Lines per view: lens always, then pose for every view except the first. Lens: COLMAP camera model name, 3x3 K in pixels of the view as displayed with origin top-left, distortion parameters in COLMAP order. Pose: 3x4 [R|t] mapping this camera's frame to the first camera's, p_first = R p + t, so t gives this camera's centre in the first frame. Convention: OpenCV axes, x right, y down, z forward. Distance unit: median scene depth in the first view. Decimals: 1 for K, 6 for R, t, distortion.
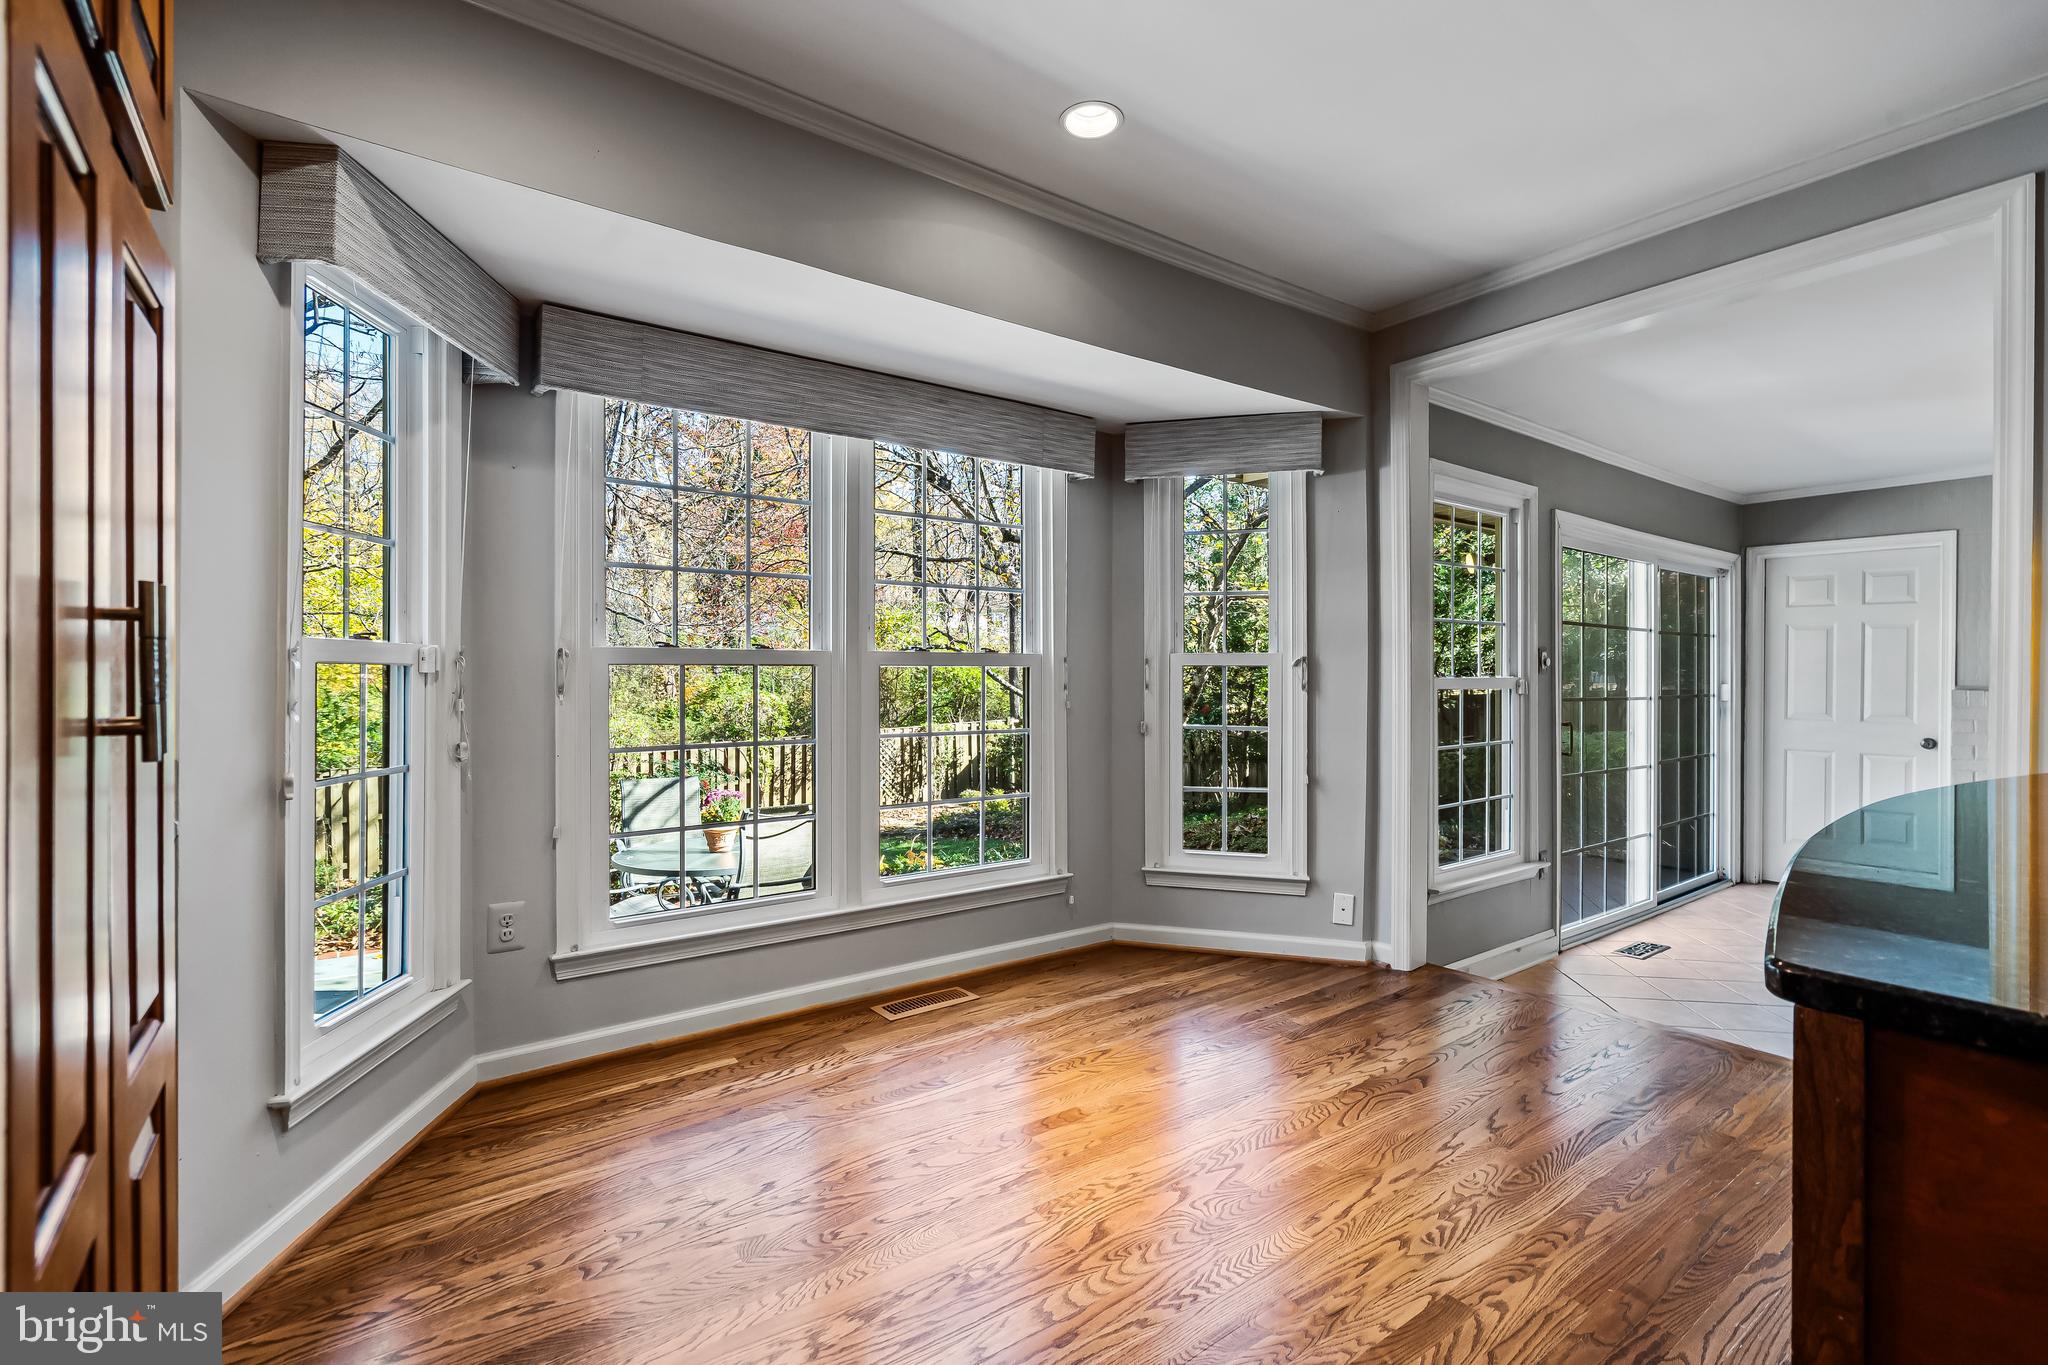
lens RADIAL K [[933.3, 0, 1022.3], [0, 933.3, 674.4], [0, 0, 1]] dist [-0.010145, 0.002767]
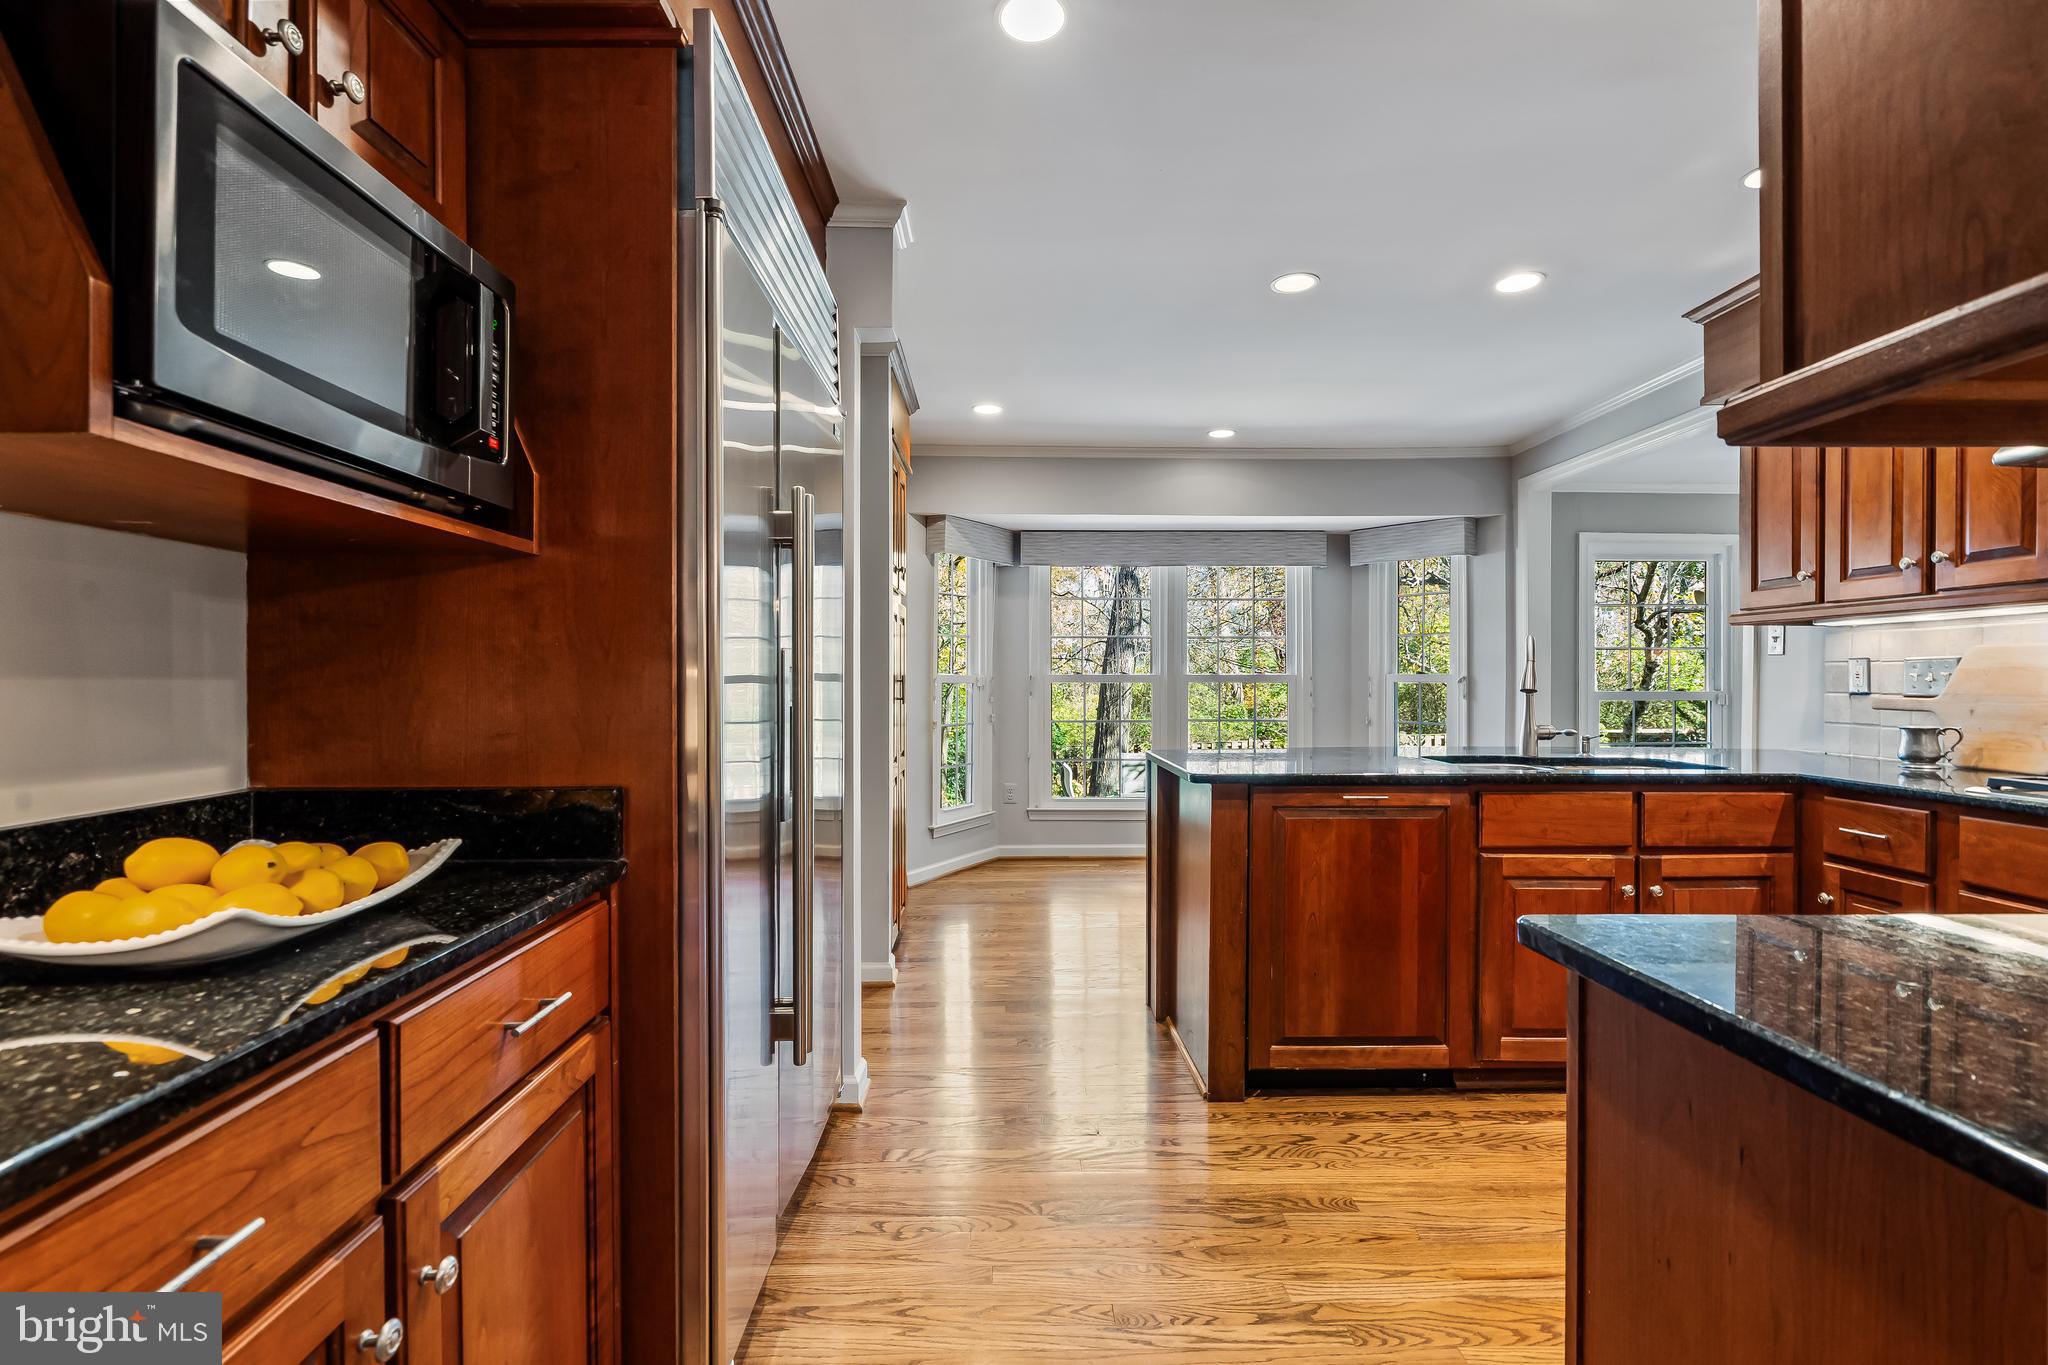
lens RADIAL K [[933.3, 0, 1044.4], [0, 933.3, 683.7], [0, 0, 1]] dist [-0.010145, 0.002767]
pose [[0.820411, 0.003410, -0.571765, 0.820914], [-0.001510, 0.999992, 0.003798, -0.015881], [0.571773, -0.002252, 0.820409, -0.852218]]
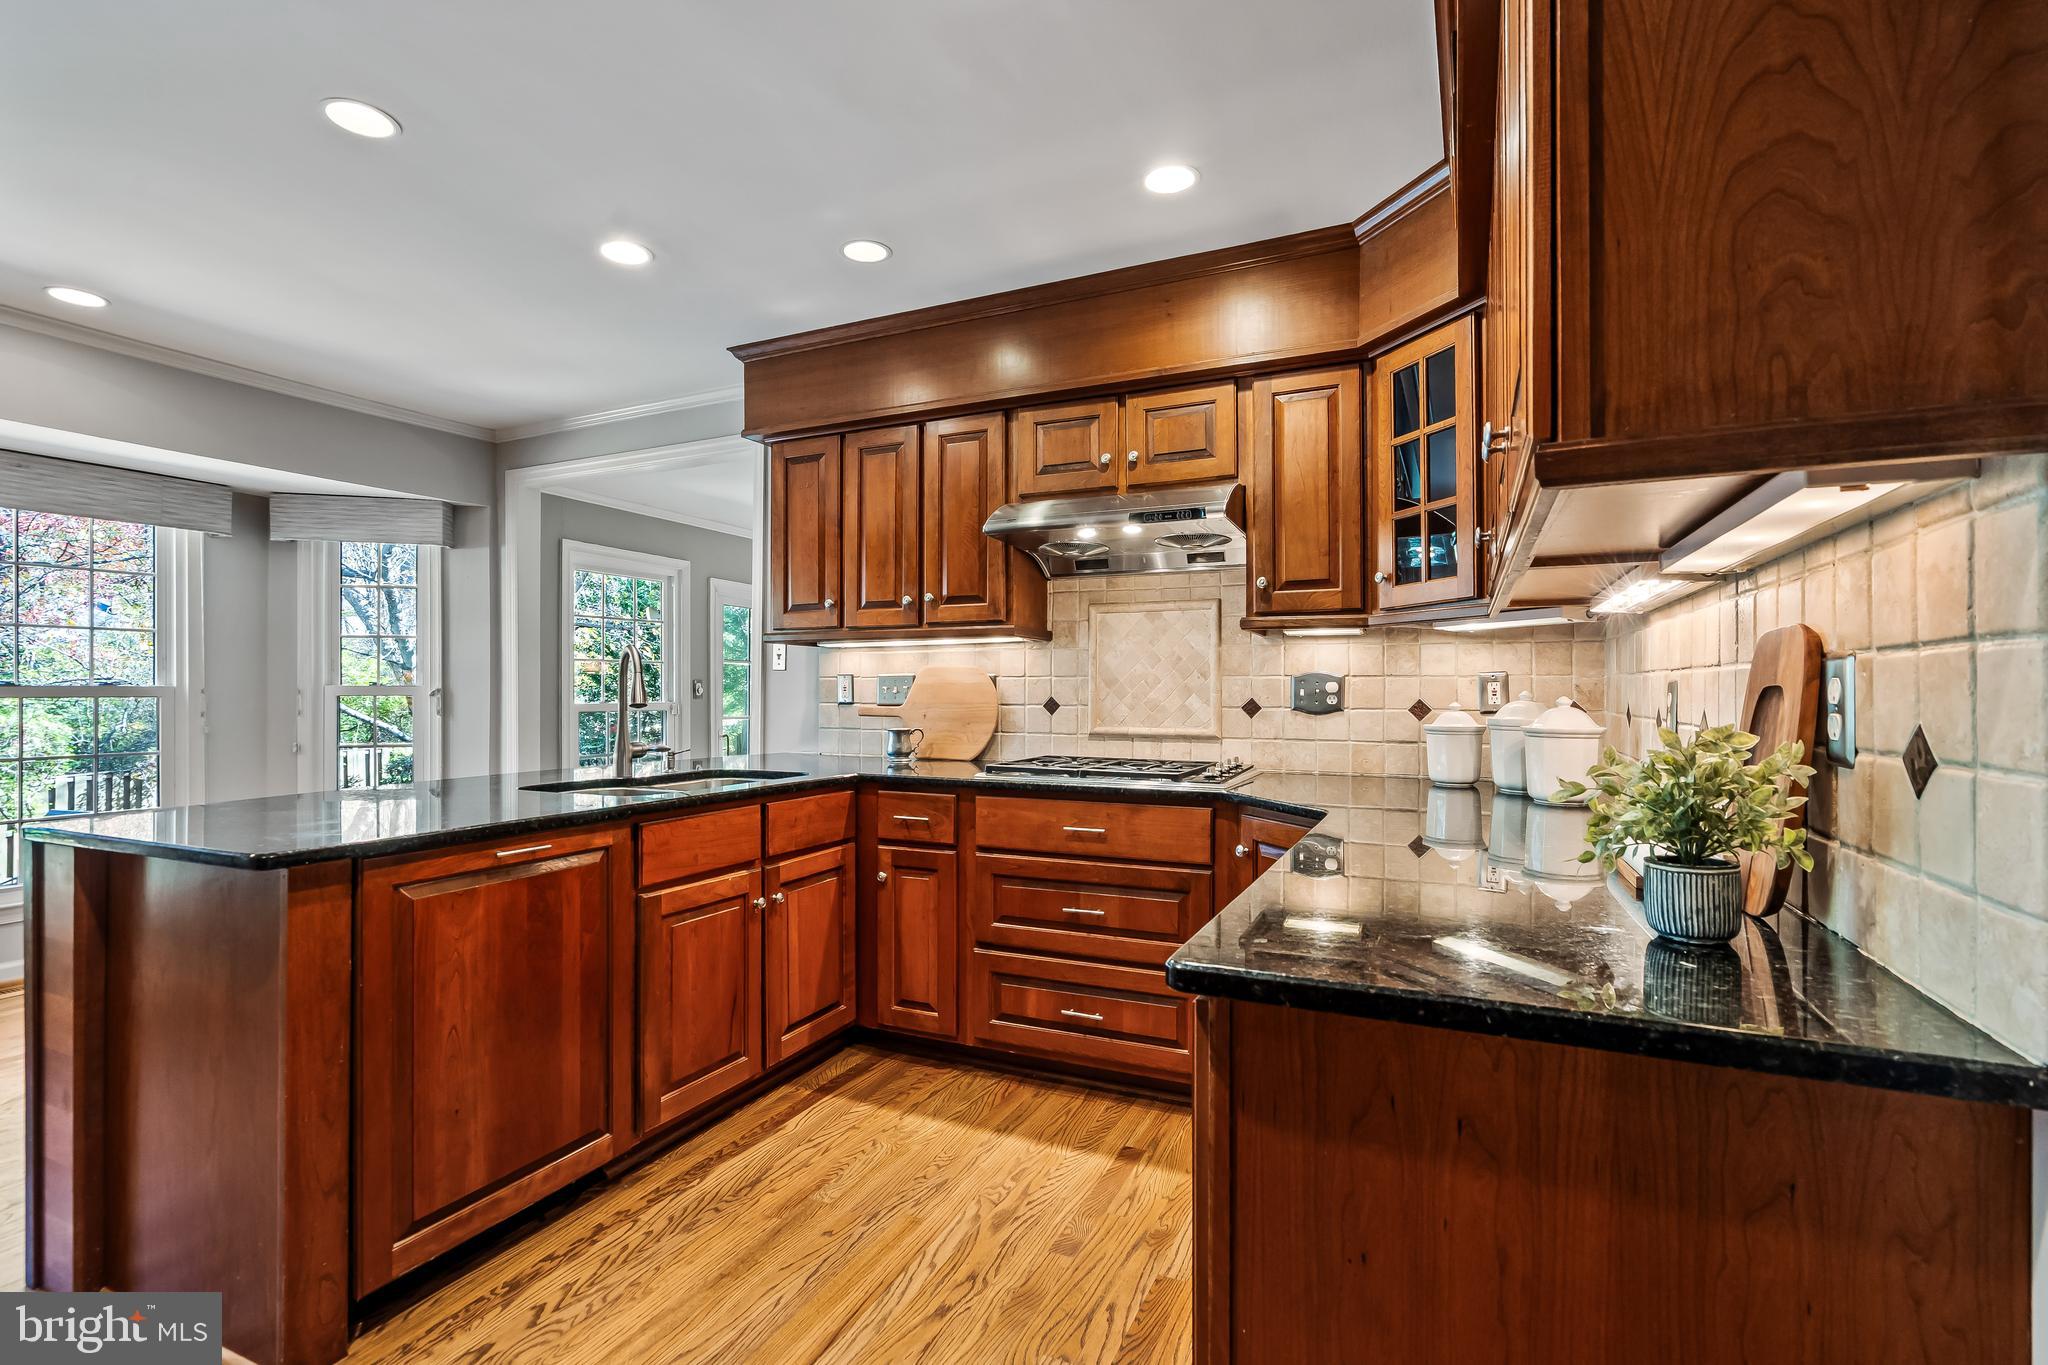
lens RADIAL K [[933.3, 0, 1022.1], [0, 933.3, 689.9], [0, 0, 1]] dist [-0.010145, 0.002767]
pose [[0.878627, -0.000386, 0.477509, 0.548297], [0.001265, 0.999998, -0.001520, -0.019057], [-0.477507, 0.001940, 0.878626, -0.702422]]
